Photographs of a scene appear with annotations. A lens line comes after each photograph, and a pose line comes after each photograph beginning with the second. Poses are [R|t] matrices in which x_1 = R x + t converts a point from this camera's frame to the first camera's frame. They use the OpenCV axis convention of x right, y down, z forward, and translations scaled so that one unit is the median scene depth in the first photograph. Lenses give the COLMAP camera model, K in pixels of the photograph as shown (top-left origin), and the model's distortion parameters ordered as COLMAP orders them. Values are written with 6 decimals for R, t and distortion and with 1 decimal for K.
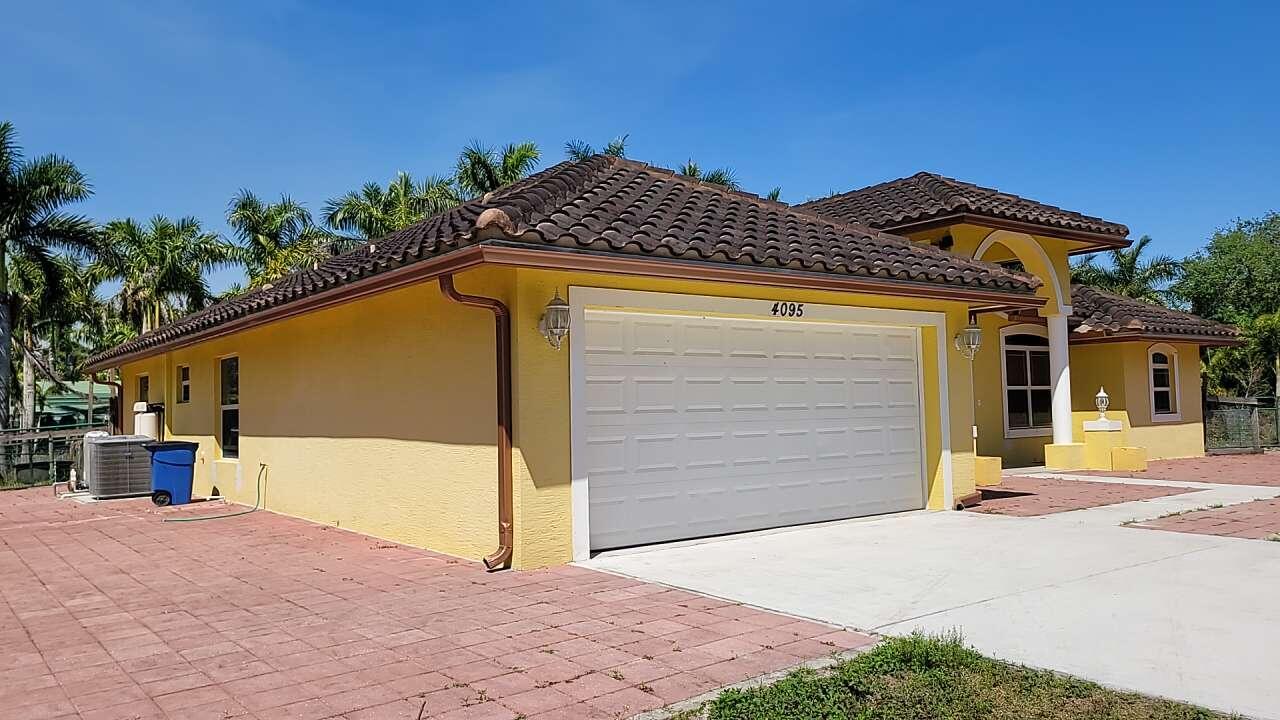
lens RADIAL K [[960.7, 0, 640.0], [0, 960.7, 360.0], [0, 0, 1]] dist [0.041220, 0.001966]
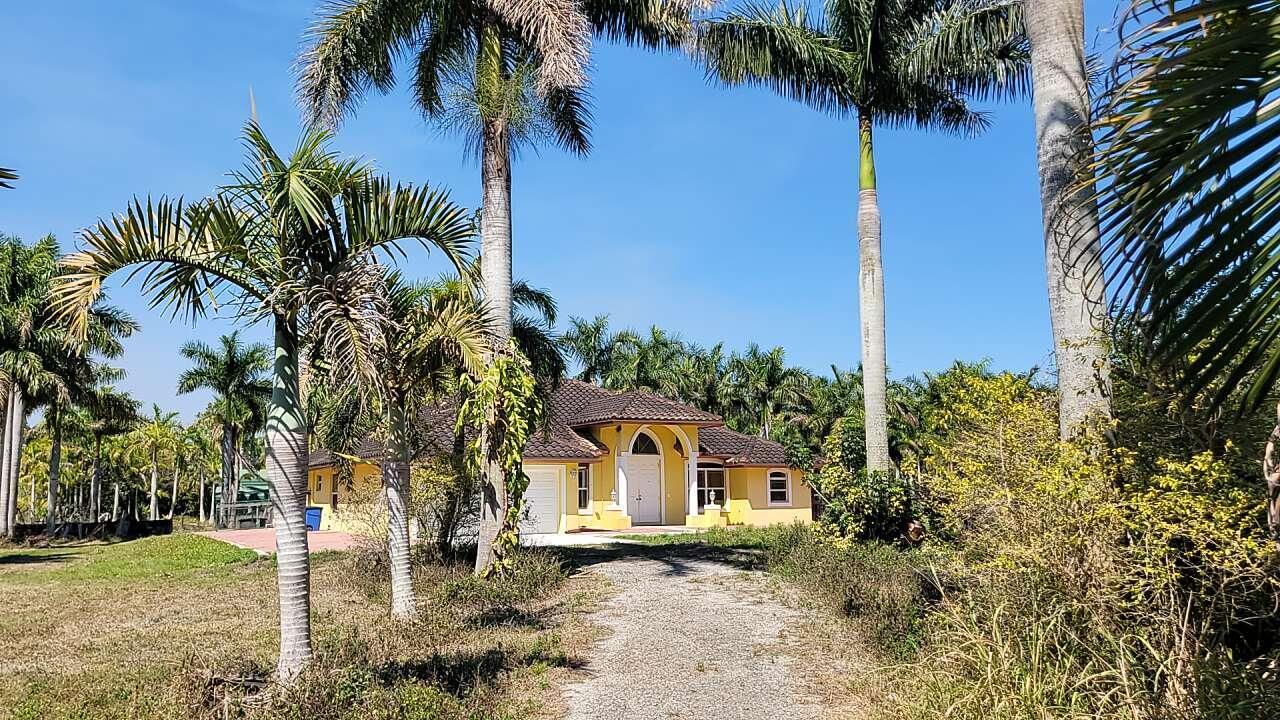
lens RADIAL K [[960.7, 0, 640.0], [0, 960.7, 360.0], [0, 0, 1]] dist [0.041220, 0.001966]
pose [[0.990819, -0.002638, -0.135169, 0.683006], [-0.008981, 0.996317, -0.085276, -0.087008], [0.134896, 0.085707, 0.987146, -1.365273]]
